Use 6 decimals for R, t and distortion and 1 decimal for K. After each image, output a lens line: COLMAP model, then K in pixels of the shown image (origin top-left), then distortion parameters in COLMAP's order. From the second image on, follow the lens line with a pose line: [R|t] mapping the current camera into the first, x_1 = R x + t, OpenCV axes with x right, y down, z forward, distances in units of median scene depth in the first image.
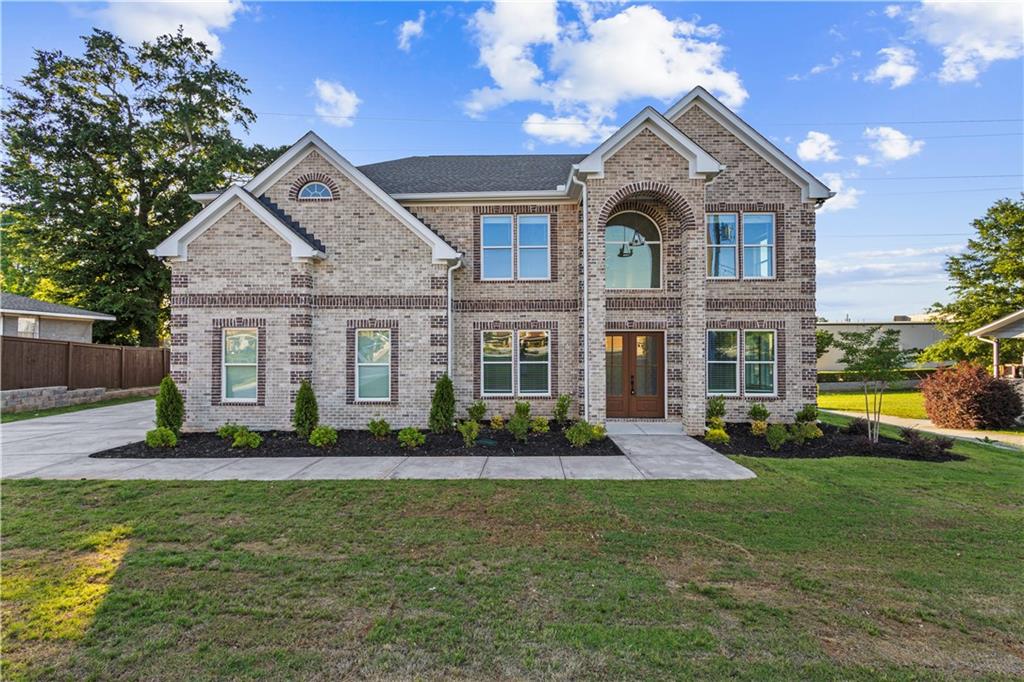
lens RADIAL K [[477.4, 0, 513.8], [0, 477.4, 340.7], [0, 0, 1]] dist [0.019613, 0.000644]
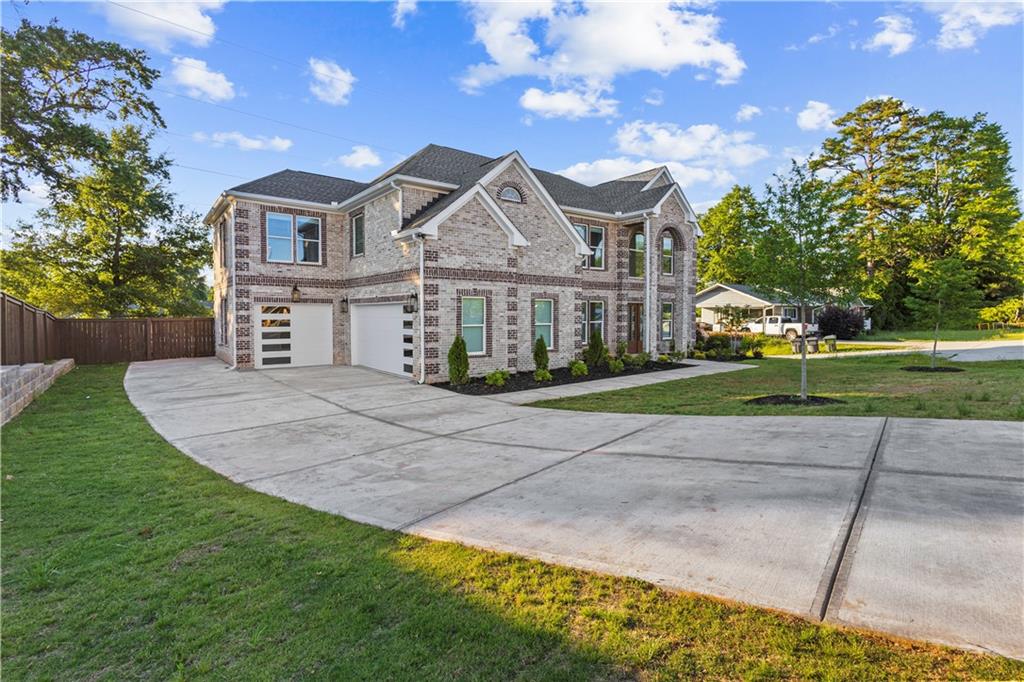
lens RADIAL K [[477.4, 0, 513.4], [0, 477.4, 336.4], [0, 0, 1]] dist [0.019613, 0.000644]
pose [[0.769942, -0.031707, 0.637325, -1.295138], [-0.006945, 0.998289, 0.058054, 0.004228], [-0.638076, -0.049124, 0.768405, -0.042316]]
